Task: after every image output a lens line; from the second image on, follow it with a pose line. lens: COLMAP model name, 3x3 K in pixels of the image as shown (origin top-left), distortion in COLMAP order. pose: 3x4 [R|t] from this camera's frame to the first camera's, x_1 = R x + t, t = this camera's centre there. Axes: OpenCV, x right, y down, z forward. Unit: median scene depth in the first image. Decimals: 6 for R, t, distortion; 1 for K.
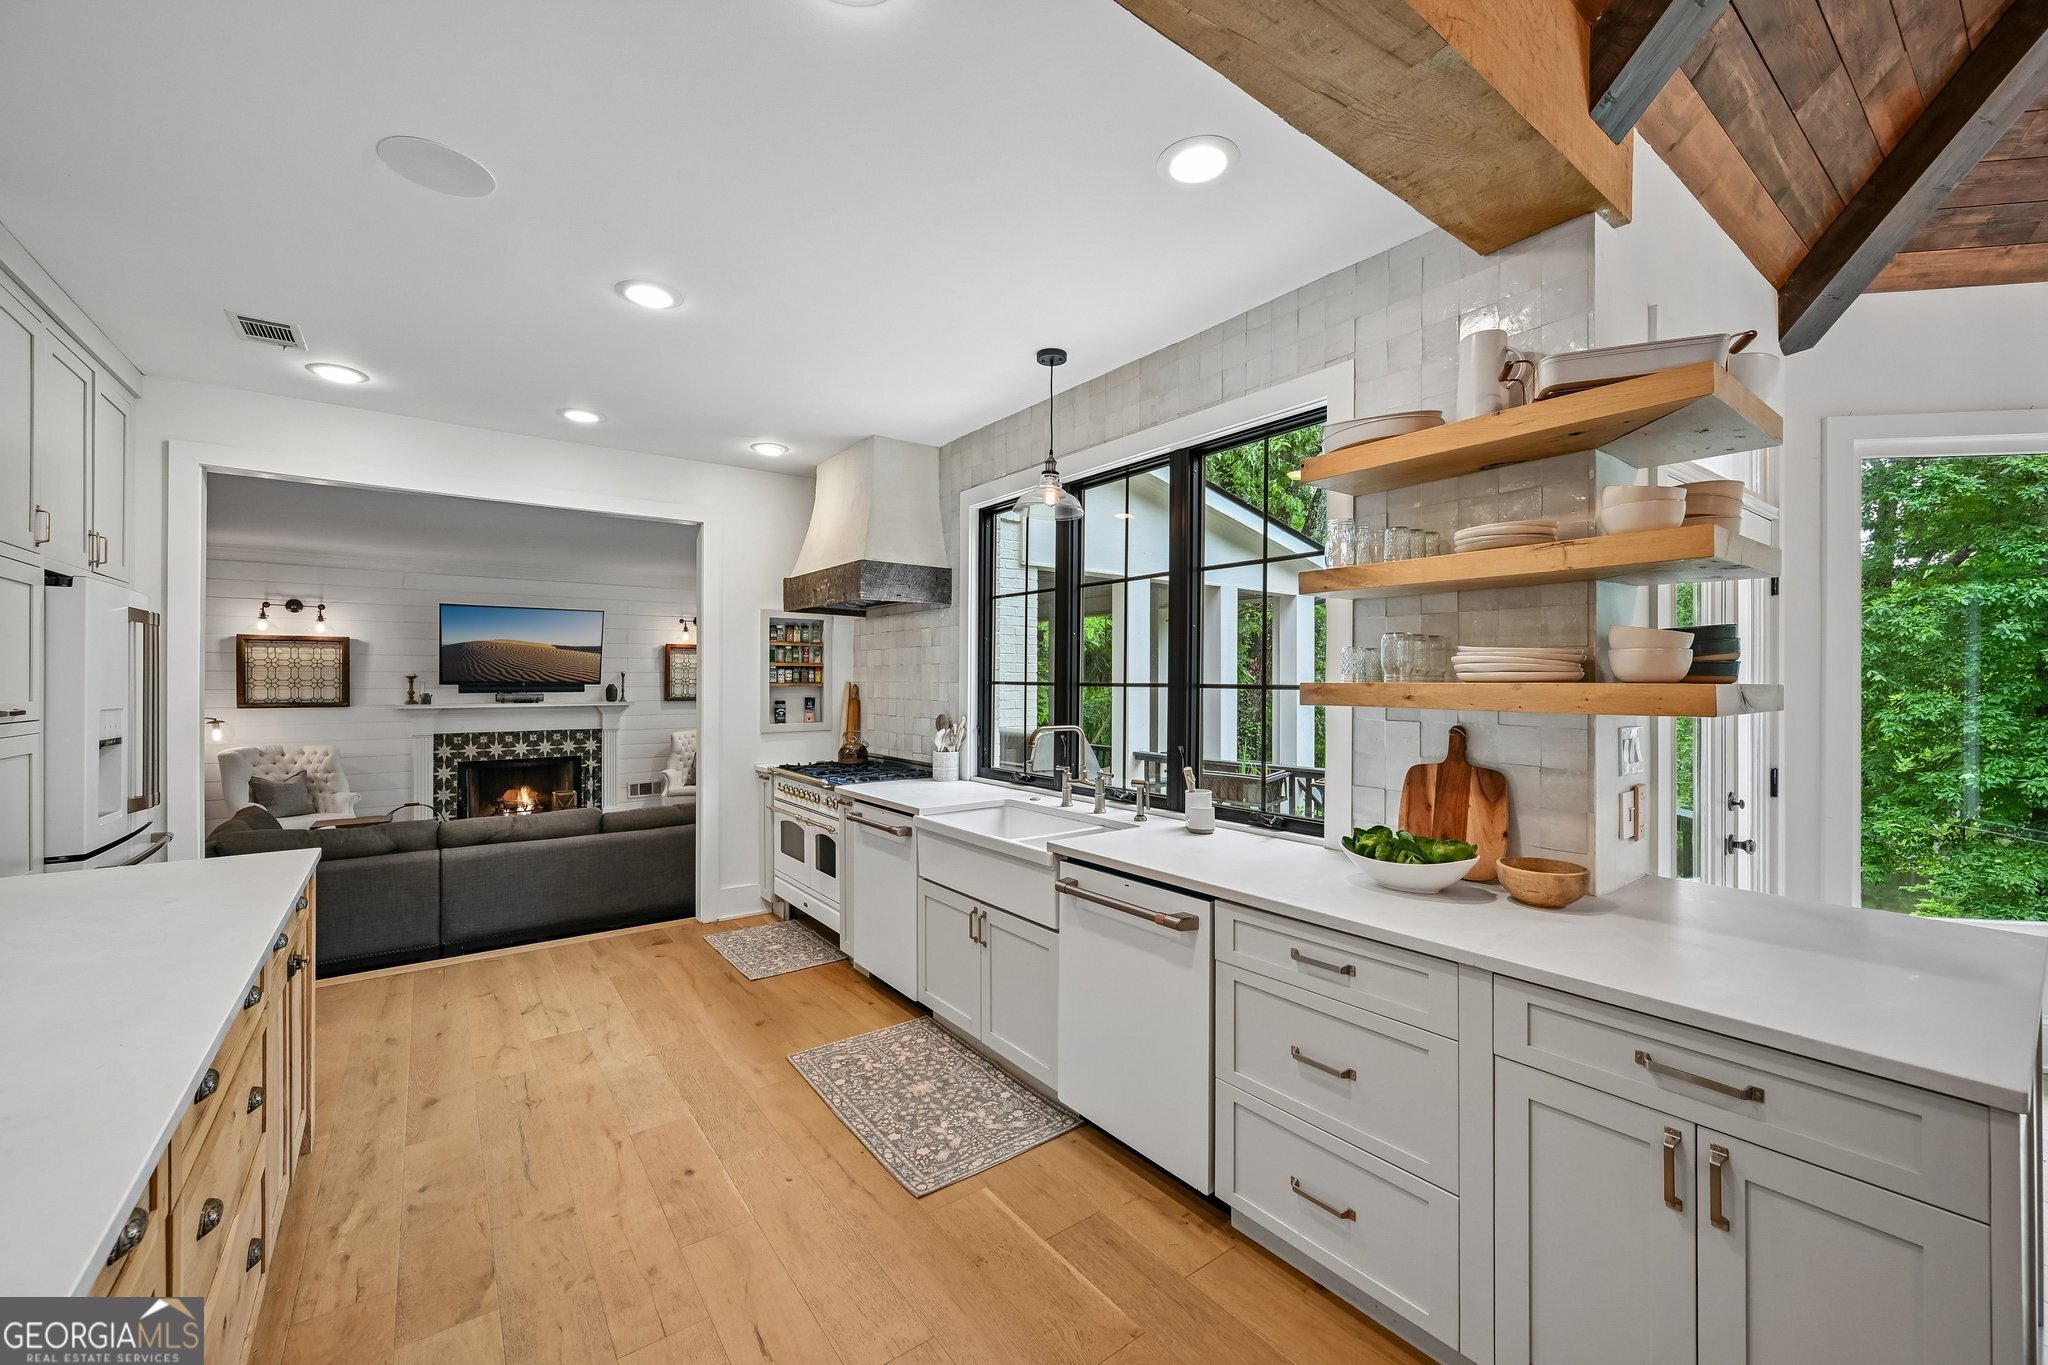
lens RADIAL K [[805.1, 0, 1031.3], [0, 805.1, 680.5], [0, 0, 1]] dist [-0.003000, -0.000253]
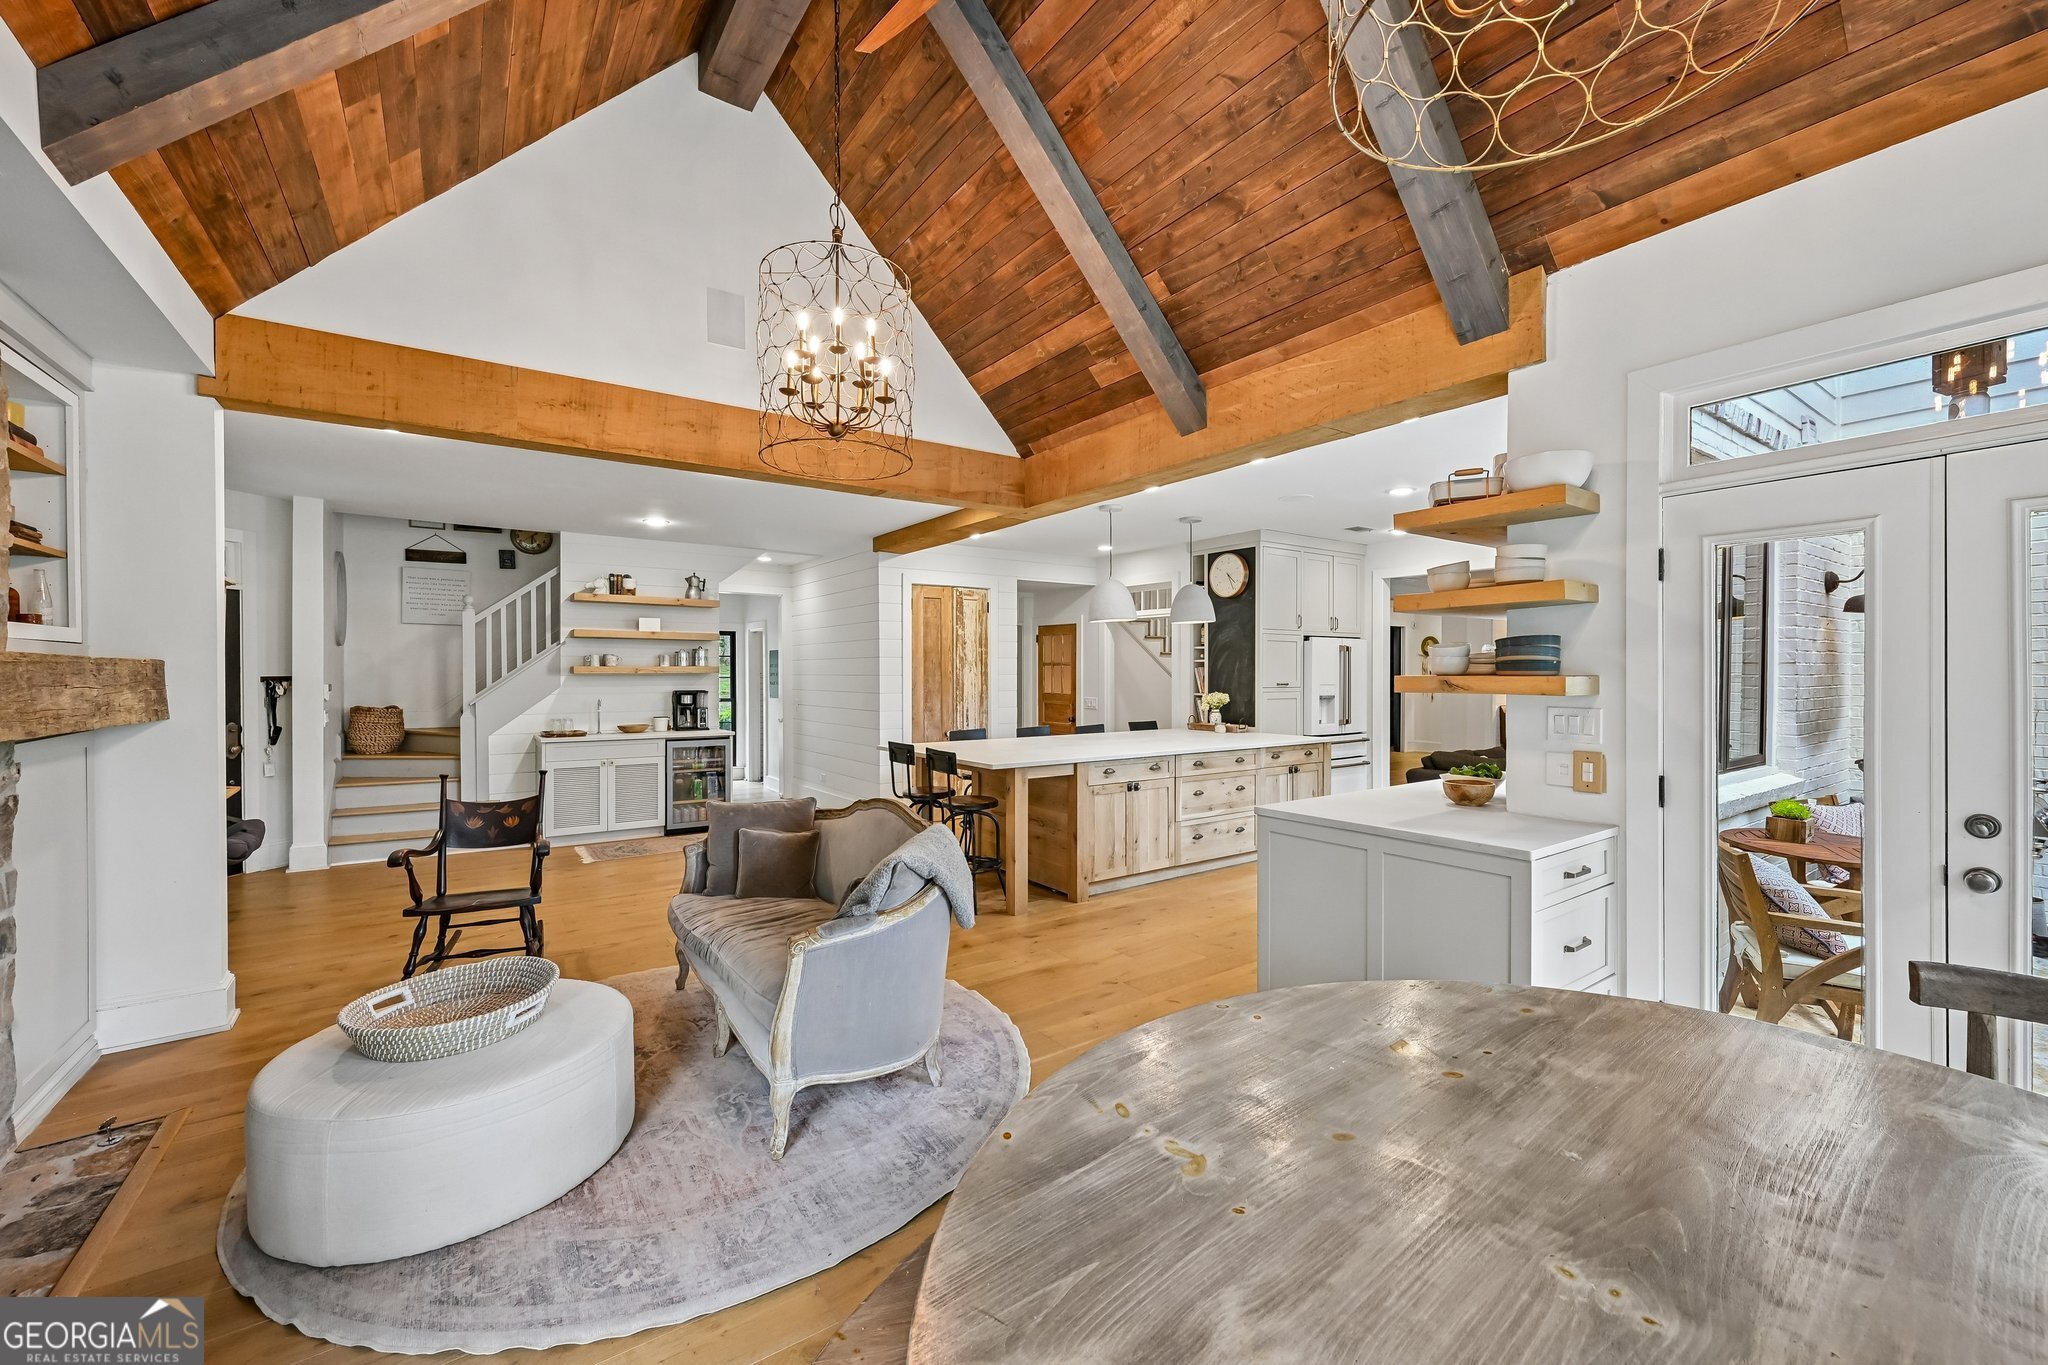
lens RADIAL K [[813.2, 0, 1025.6], [0, 813.2, 680.2], [0, 0, 1]] dist [0.000862, -0.000127]
pose [[-0.030657, 0.007864, -0.999499, 1.052283], [0.000728, 0.999969, 0.007846, -0.000209], [0.999530, -0.000487, -0.030662, 0.050039]]
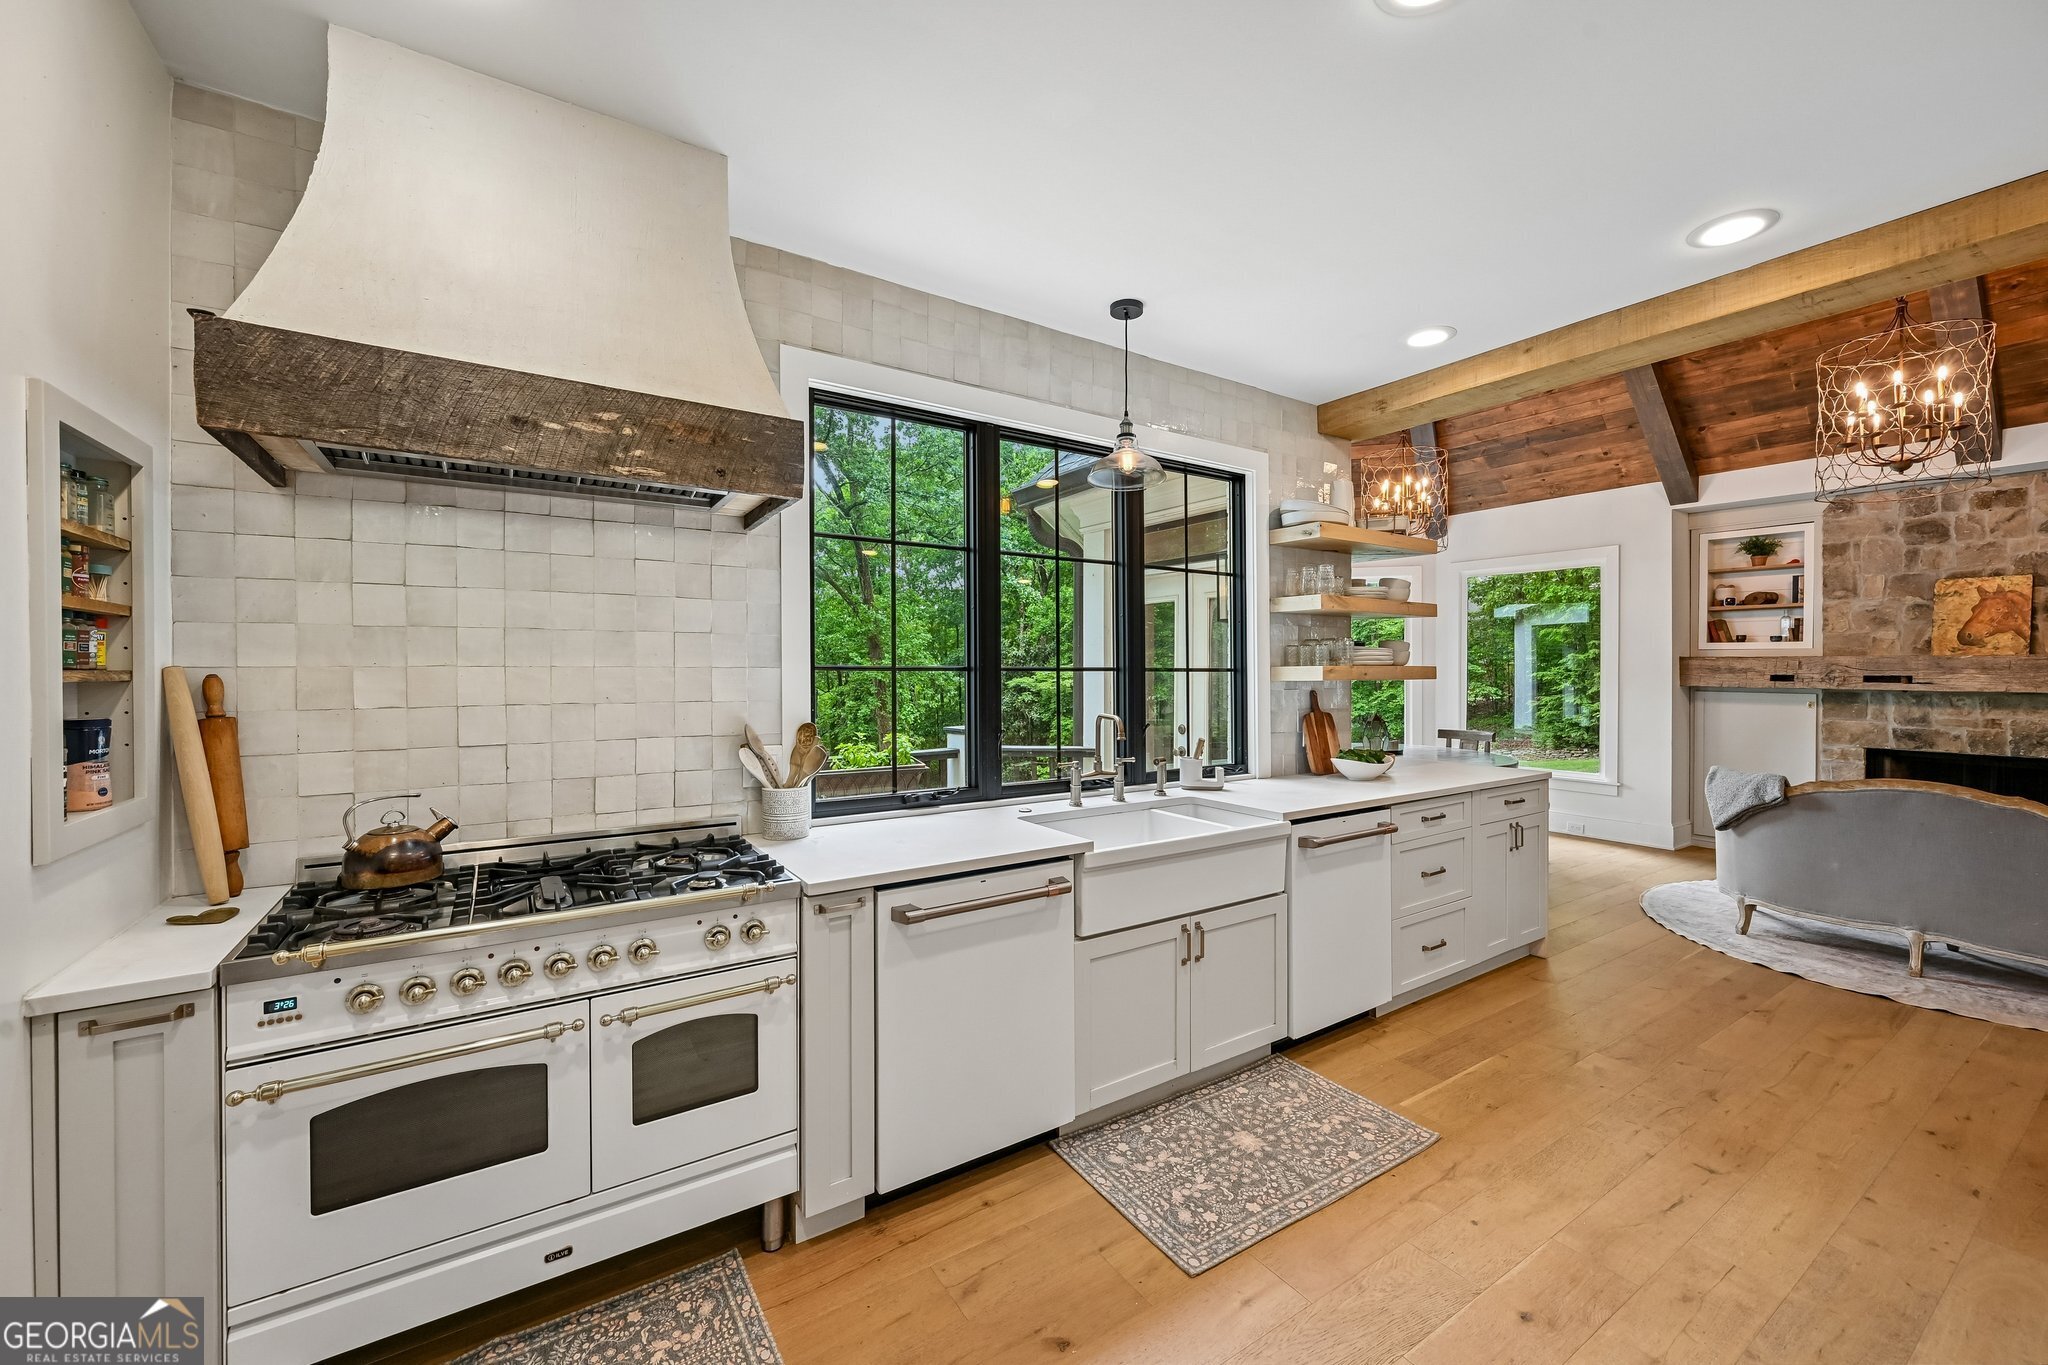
lens RADIAL K [[801.0, 0, 1029.4], [0, 801.0, 673.5], [0, 0, 1]] dist [-0.000025, 0.000098]
pose [[0.066696, -0.006826, 0.997750, -0.656604], [0.001331, 0.999976, 0.006753, 0.003170], [-0.997772, 0.000878, 0.066704, 0.773996]]
